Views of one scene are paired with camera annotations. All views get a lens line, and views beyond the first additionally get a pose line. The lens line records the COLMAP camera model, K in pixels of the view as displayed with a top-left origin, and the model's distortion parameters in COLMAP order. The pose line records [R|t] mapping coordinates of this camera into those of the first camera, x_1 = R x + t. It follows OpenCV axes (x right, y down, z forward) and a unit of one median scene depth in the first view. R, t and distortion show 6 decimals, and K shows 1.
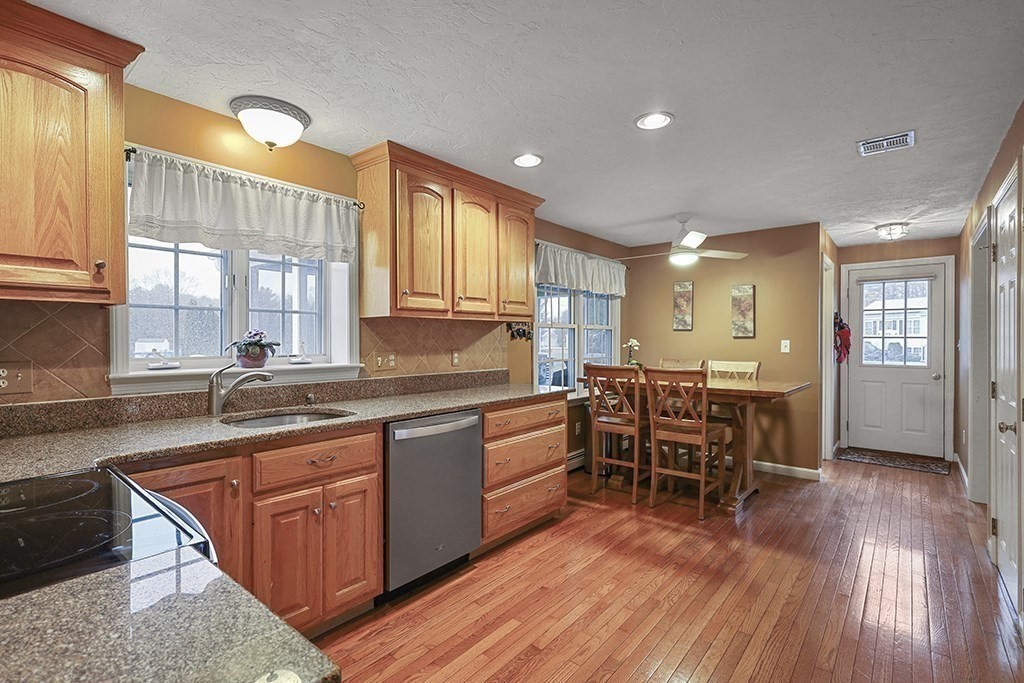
lens RADIAL K [[472.0, 0, 512.0], [0, 472.0, 341.5], [0, 0, 1]] dist [0.000347, 0.000373]
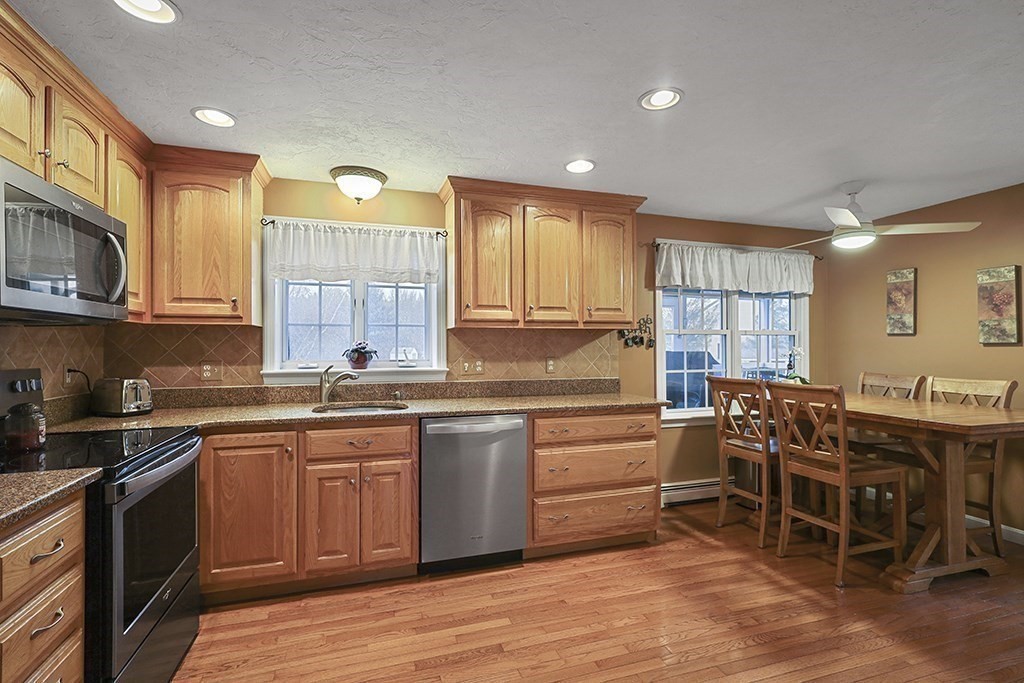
lens RADIAL K [[472.0, 0, 512.0], [0, 472.0, 341.5], [0, 0, 1]] dist [0.000347, 0.000373]
pose [[0.847791, -0.006928, -0.530286, 0.431487], [-0.001770, 0.999872, -0.015893, -0.000853], [0.530328, 0.014413, 0.847670, 0.092817]]
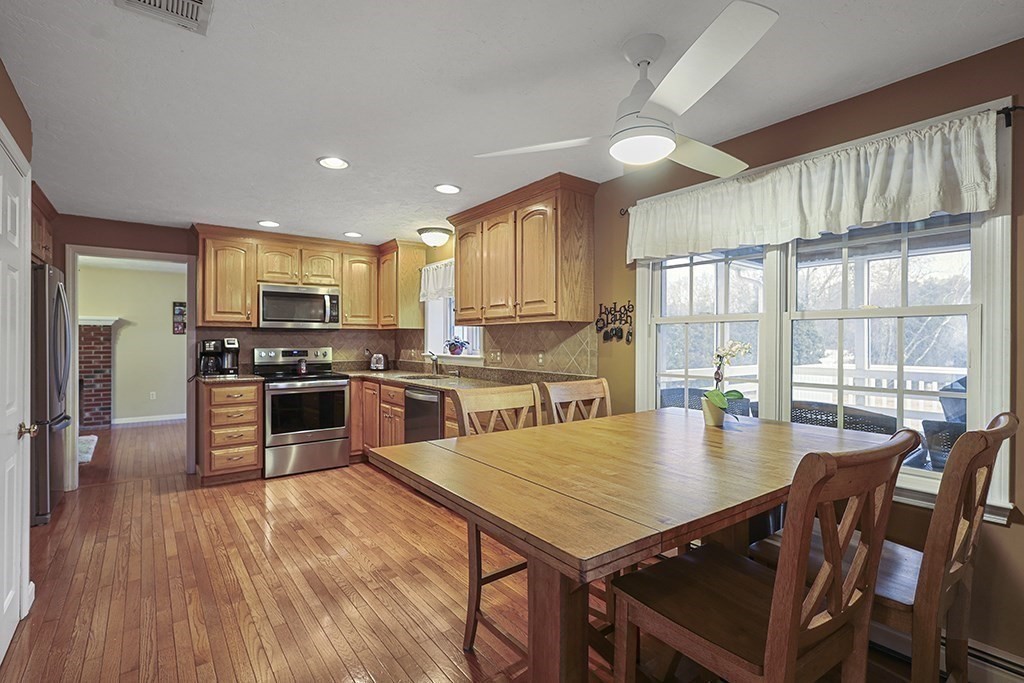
lens RADIAL K [[476.1, 0, 509.5], [0, 476.1, 340.4], [0, 0, 1]] dist [-0.001083, -0.000377]
pose [[-0.215814, -0.000517, -0.976434, 1.154113], [-0.008905, 0.999959, 0.001439, -0.008512], [0.976394, 0.009006, -0.215809, 1.403983]]
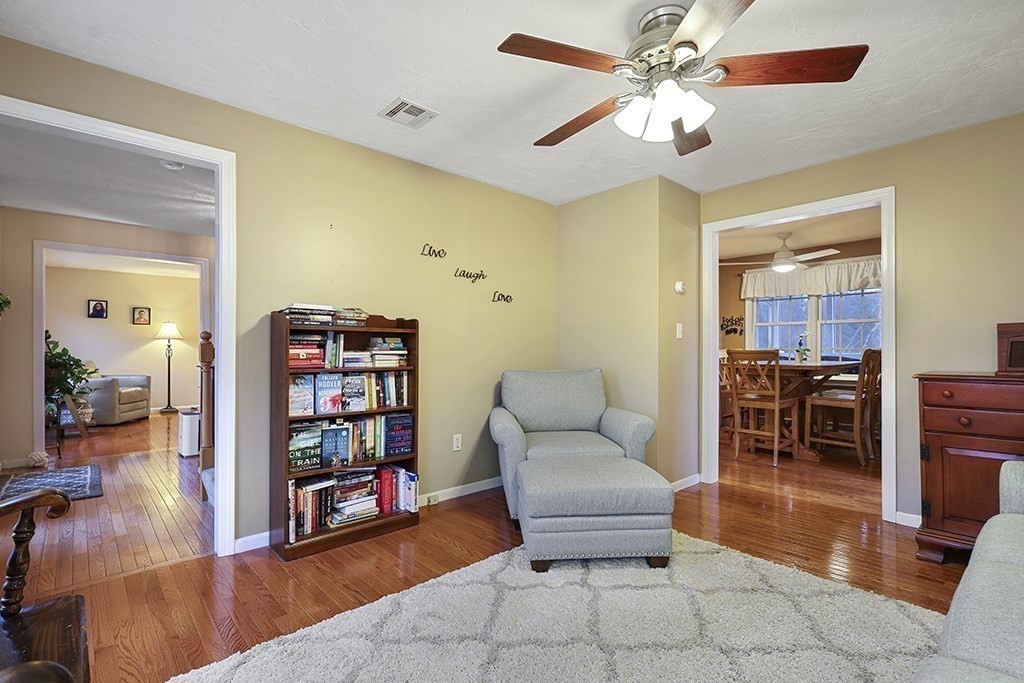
lens RADIAL K [[472.0, 0, 512.0], [0, 472.0, 341.5], [0, 0, 1]] dist [0.000347, 0.000373]
pose [[-0.122347, -0.024334, -0.992189, 2.484224], [-0.007769, 0.999692, -0.023560, 0.092196], [0.992457, 0.004826, -0.122498, 0.603545]]
